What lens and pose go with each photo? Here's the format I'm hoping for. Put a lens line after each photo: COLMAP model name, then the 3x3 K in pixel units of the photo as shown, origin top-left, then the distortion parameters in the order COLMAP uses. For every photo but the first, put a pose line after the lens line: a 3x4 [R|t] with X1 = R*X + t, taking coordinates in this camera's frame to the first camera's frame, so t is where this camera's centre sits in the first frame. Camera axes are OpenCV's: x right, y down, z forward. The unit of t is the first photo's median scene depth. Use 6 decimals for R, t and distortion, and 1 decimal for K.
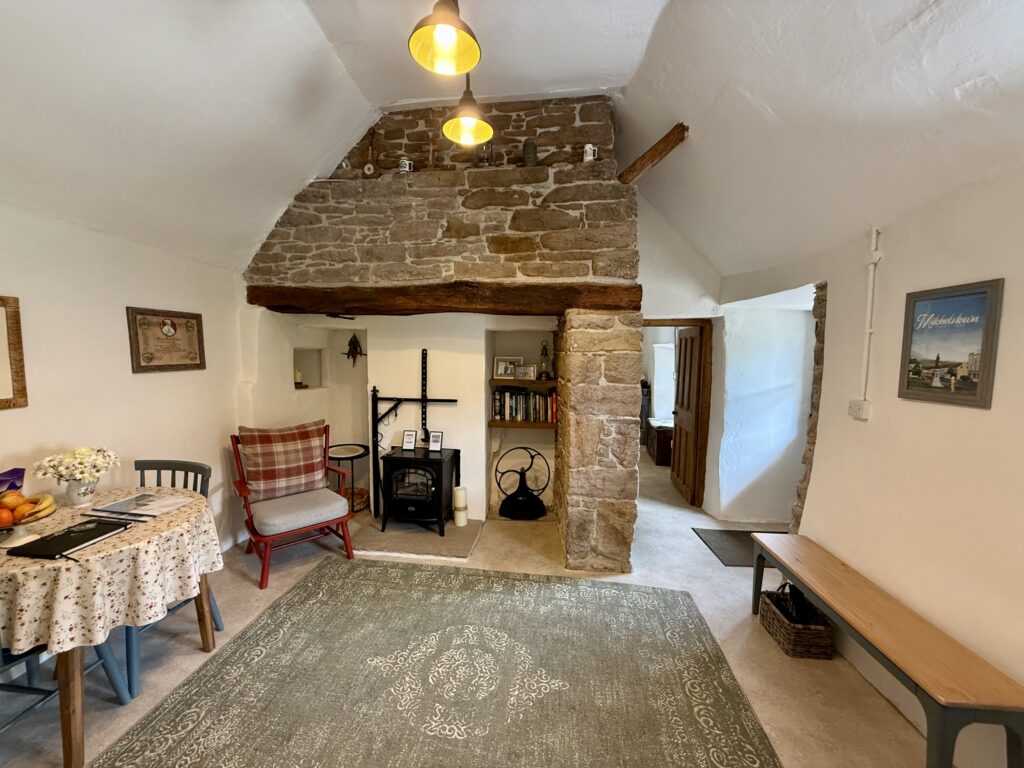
lens RADIAL K [[409.7, 0, 508.2], [0, 409.7, 384.0], [0, 0, 1]] dist [0.000990, 0.000085]
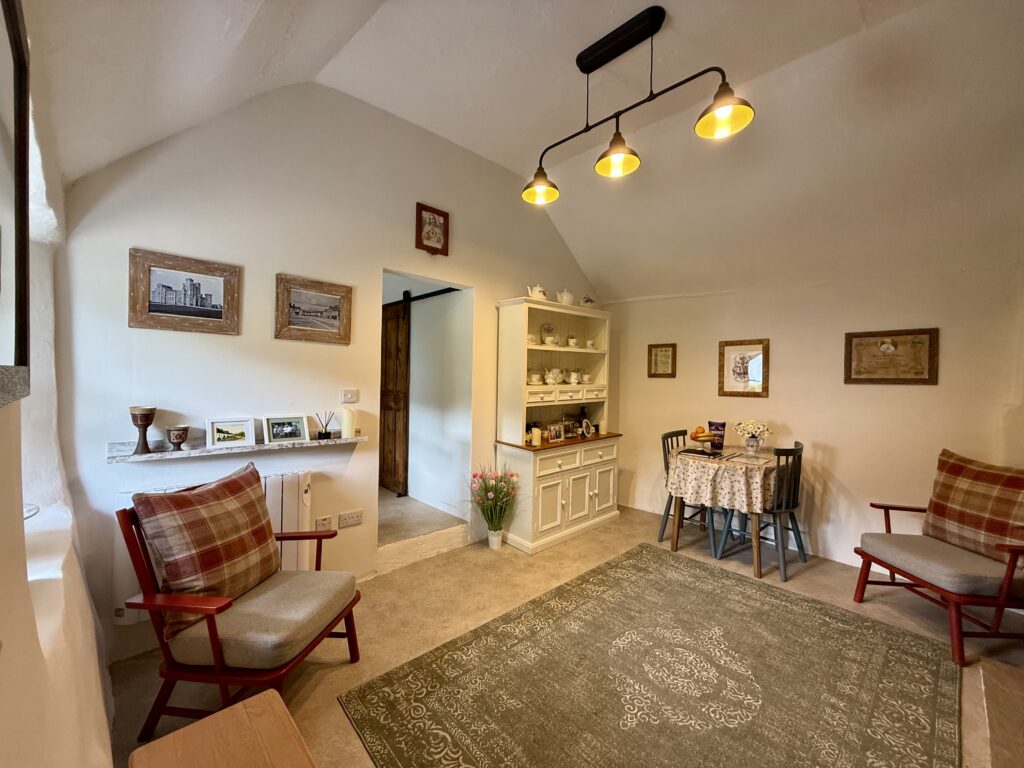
lens RADIAL K [[409.7, 0, 510.9], [0, 409.7, 381.8], [0, 0, 1]] dist [0.000990, 0.000085]
pose [[-0.645290, -0.016301, -0.763764, 0.743937], [-0.086723, 0.994872, 0.052038, -0.007683], [0.758999, 0.099816, -0.643395, 1.003742]]
